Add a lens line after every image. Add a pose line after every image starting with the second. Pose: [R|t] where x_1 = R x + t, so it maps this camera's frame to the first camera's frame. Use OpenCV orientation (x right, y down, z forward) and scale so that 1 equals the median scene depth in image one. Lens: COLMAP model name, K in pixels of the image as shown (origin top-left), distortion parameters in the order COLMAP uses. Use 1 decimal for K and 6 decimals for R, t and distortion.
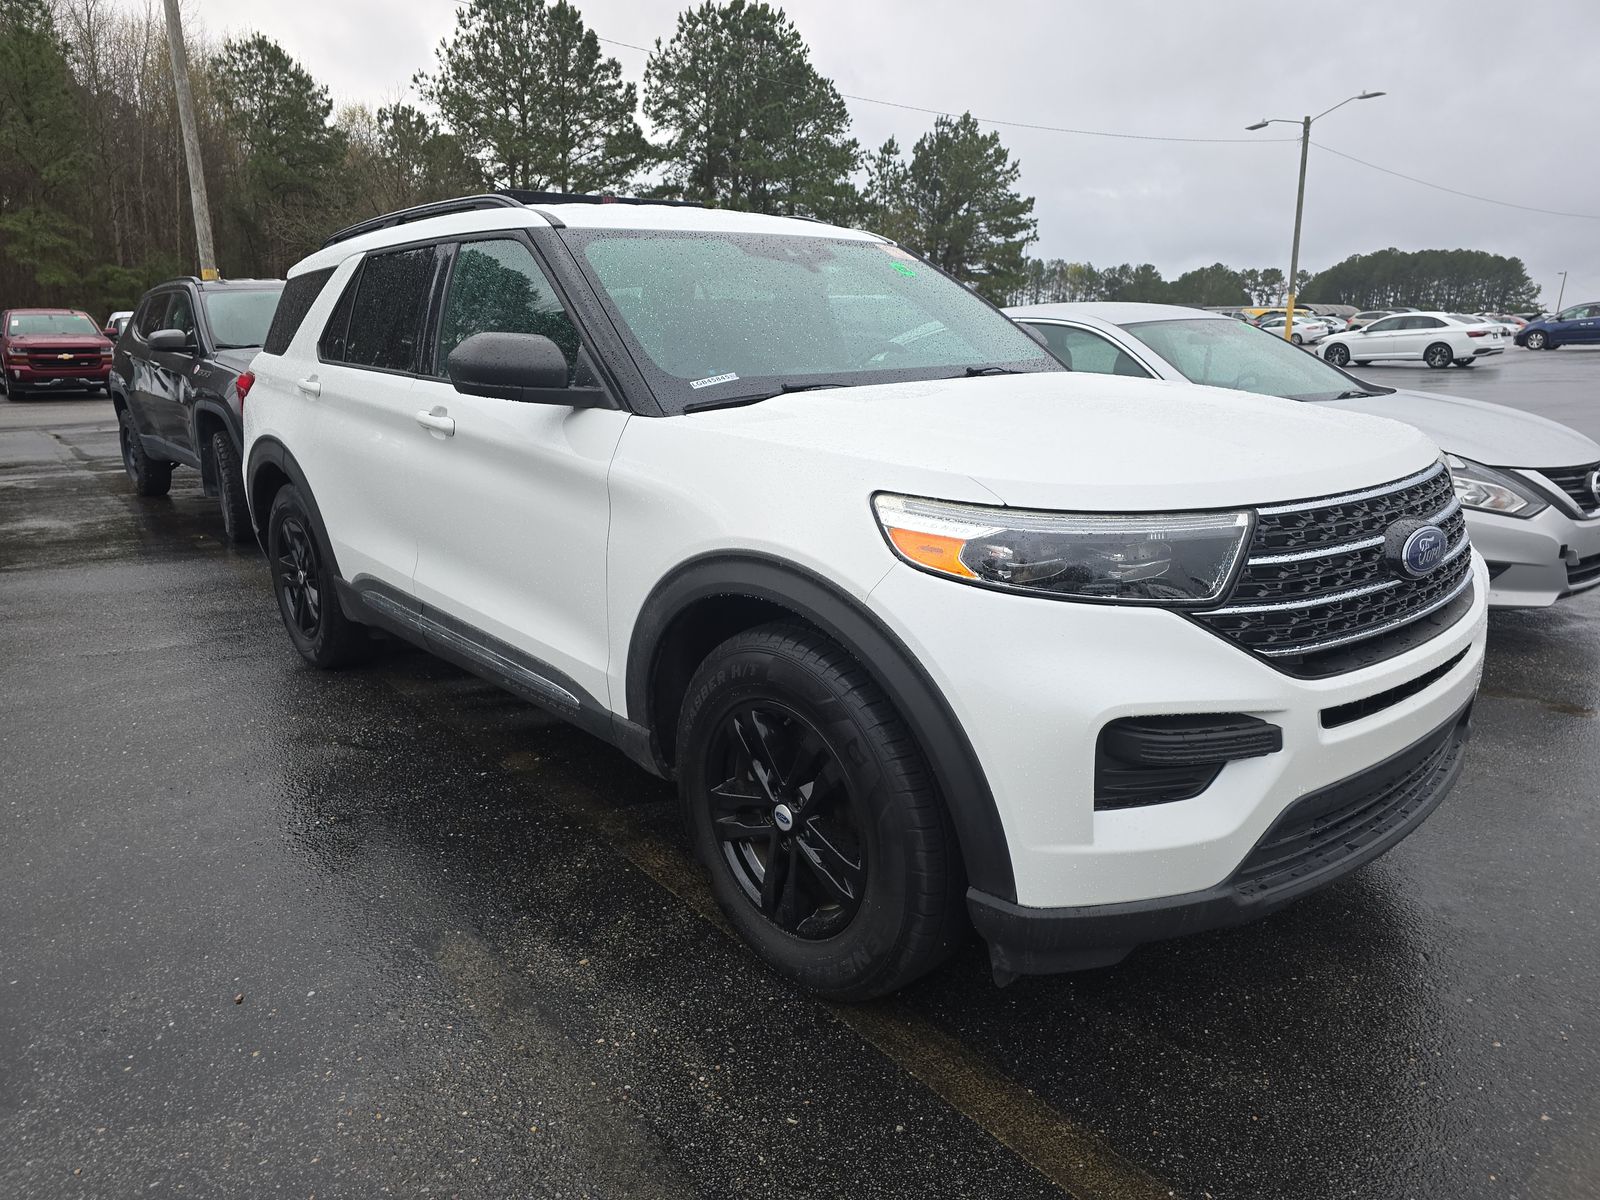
lens RADIAL K [[1095.5, 0, 795.1], [0, 1095.5, 594.8], [0, 0, 1]] dist [0.055045, -0.037185]
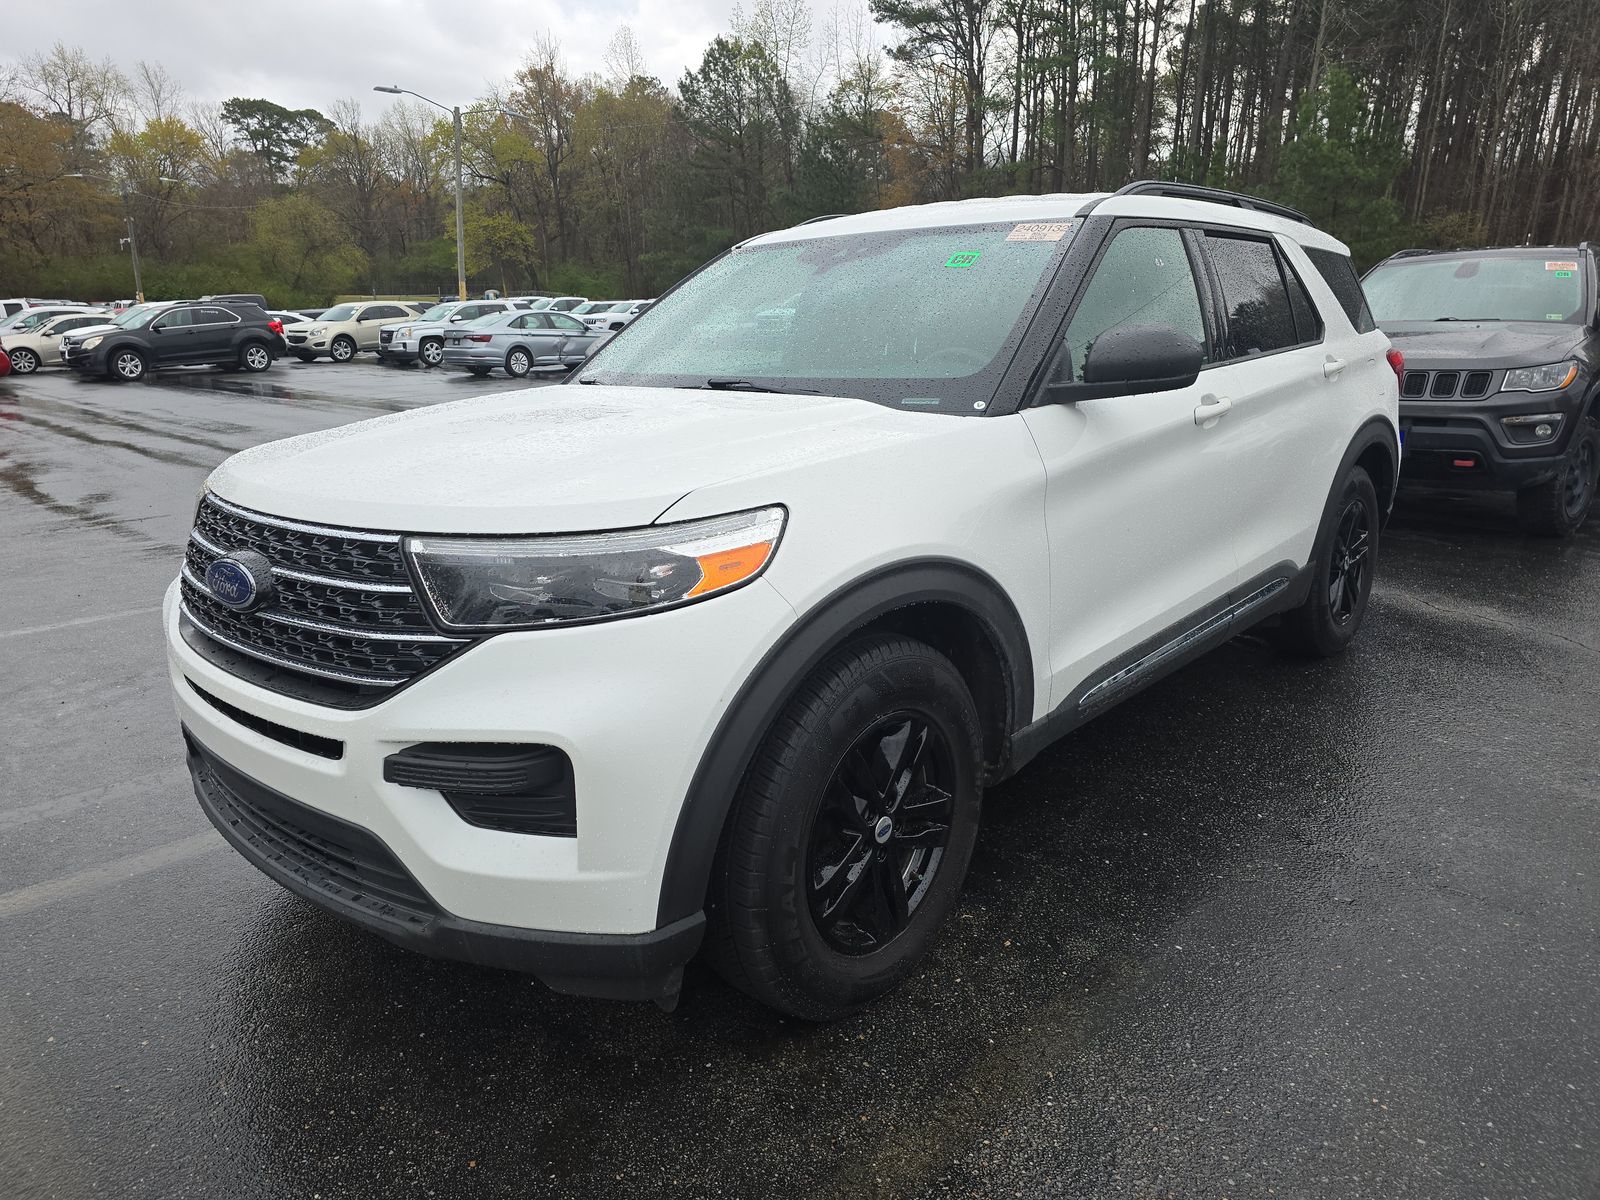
lens RADIAL K [[1095.5, 0, 795.1], [0, 1095.5, 594.8], [0, 0, 1]] dist [0.055045, -0.037185]
pose [[0.099807, 0.258569, -0.960823, 0.085518], [-0.221551, 0.947178, 0.231883, -0.020224], [0.970028, 0.189728, 0.151821, 0.072946]]
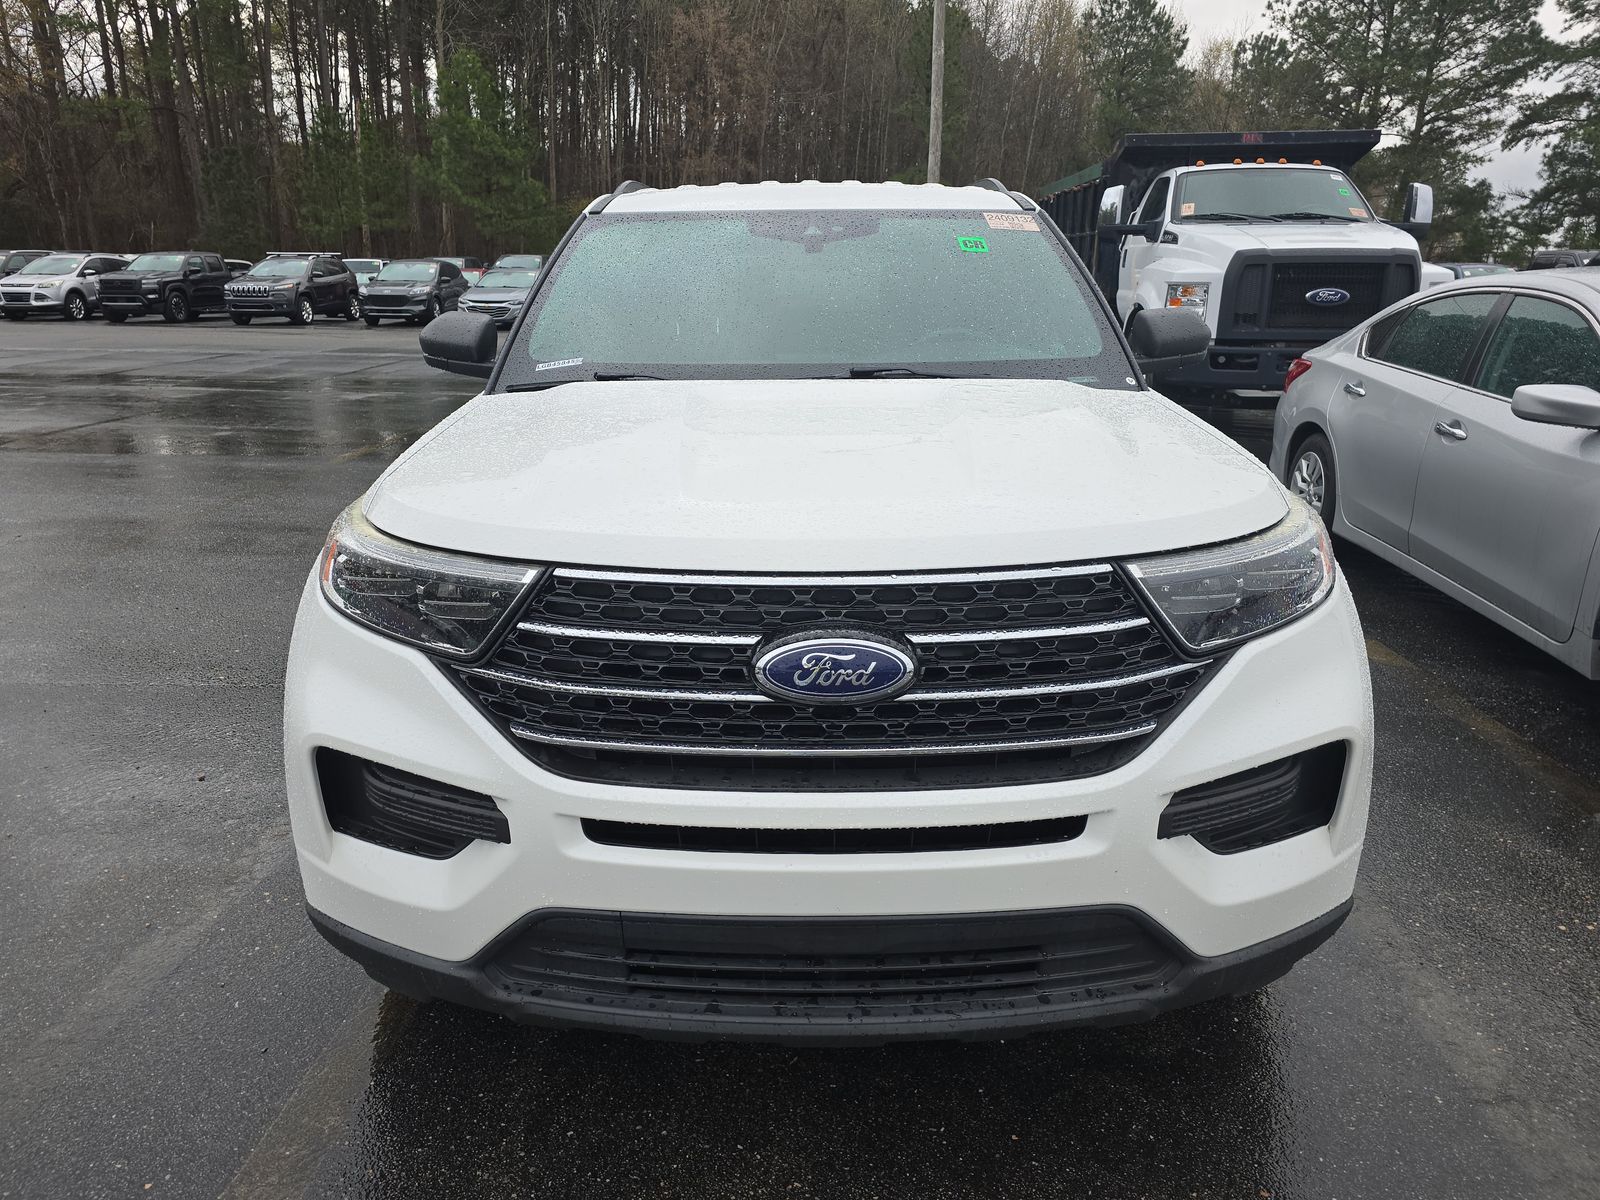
lens RADIAL K [[1095.5, 0, 795.1], [0, 1095.5, 594.8], [0, 0, 1]] dist [0.055045, -0.037185]
pose [[0.748285, 0.199504, -0.632667, 0.054092], [-0.167639, 0.979621, 0.110638, -0.008964], [0.641846, 0.023271, 0.766480, 0.022905]]
